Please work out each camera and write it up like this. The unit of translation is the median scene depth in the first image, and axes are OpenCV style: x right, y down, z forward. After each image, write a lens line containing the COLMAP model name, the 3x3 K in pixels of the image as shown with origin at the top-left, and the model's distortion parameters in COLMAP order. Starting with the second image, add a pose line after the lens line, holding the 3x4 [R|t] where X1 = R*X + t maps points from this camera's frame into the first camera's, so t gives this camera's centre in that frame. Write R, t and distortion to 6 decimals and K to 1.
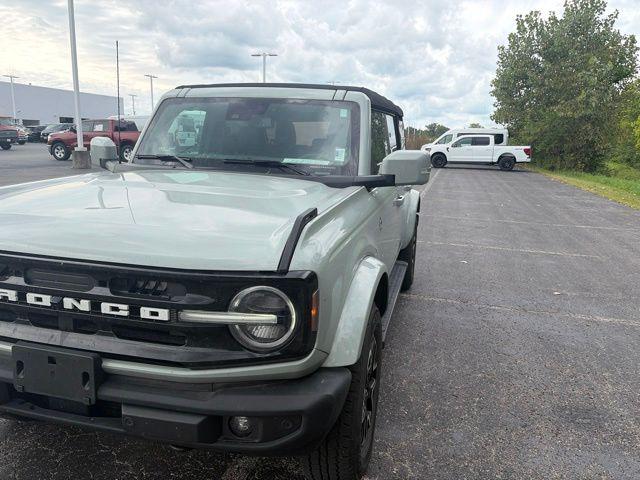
lens RADIAL K [[482.4, 0, 324.3], [0, 482.4, 234.7], [0, 0, 1]] dist [0.056723, -0.045058]
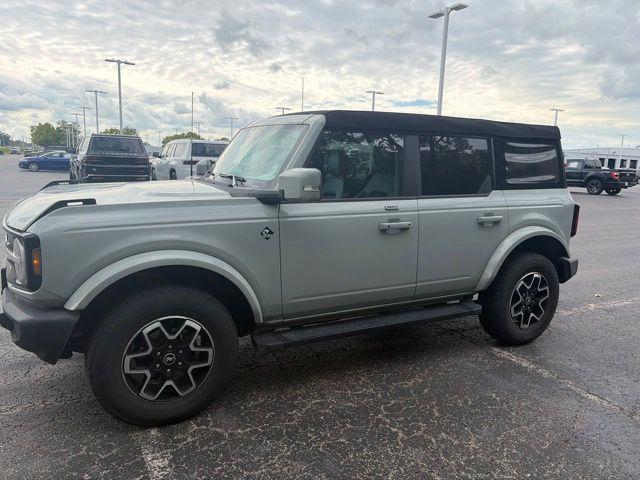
lens RADIAL K [[485.4, 0, 324.9], [0, 485.4, 241.3], [0, 0, 1]] dist [0.042010, -0.043119]
pose [[0.688378, 0.118326, -0.715636, 0.938729], [-0.160491, 0.986998, 0.008816, -0.034256], [0.707374, 0.108785, 0.698418, 0.313320]]
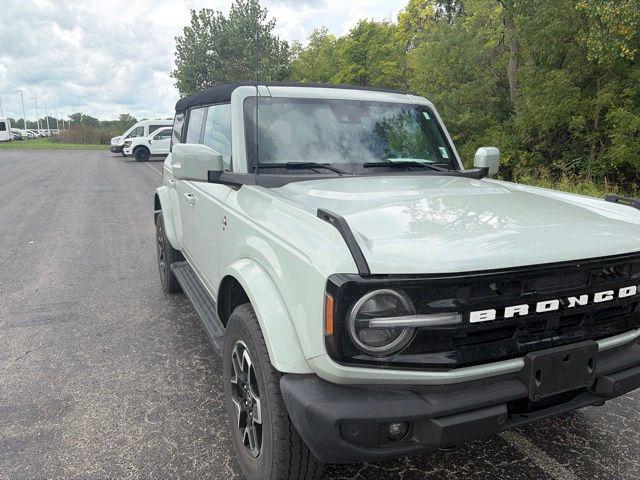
lens RADIAL K [[485.4, 0, 324.9], [0, 485.4, 241.3], [0, 0, 1]] dist [0.042010, -0.043119]
pose [[0.781155, -0.150115, 0.606022, -0.493485], [0.132143, 0.988426, 0.074508, -0.045637], [-0.610193, 0.021879, 0.791951, 0.145183]]
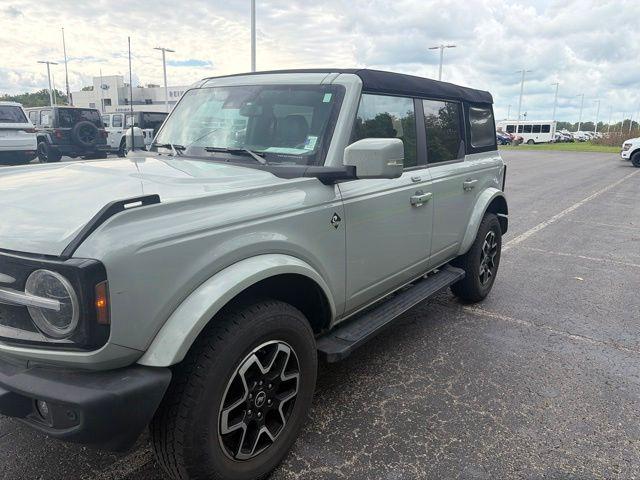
lens RADIAL K [[484.7, 0, 323.6], [0, 484.7, 236.2], [0, 0, 1]] dist [0.046595, -0.046279]
pose [[0.930360, 0.072635, -0.359381, 0.396710], [-0.069147, 0.997351, 0.022570, -0.012176], [0.360068, 0.003852, 0.932918, 0.149755]]
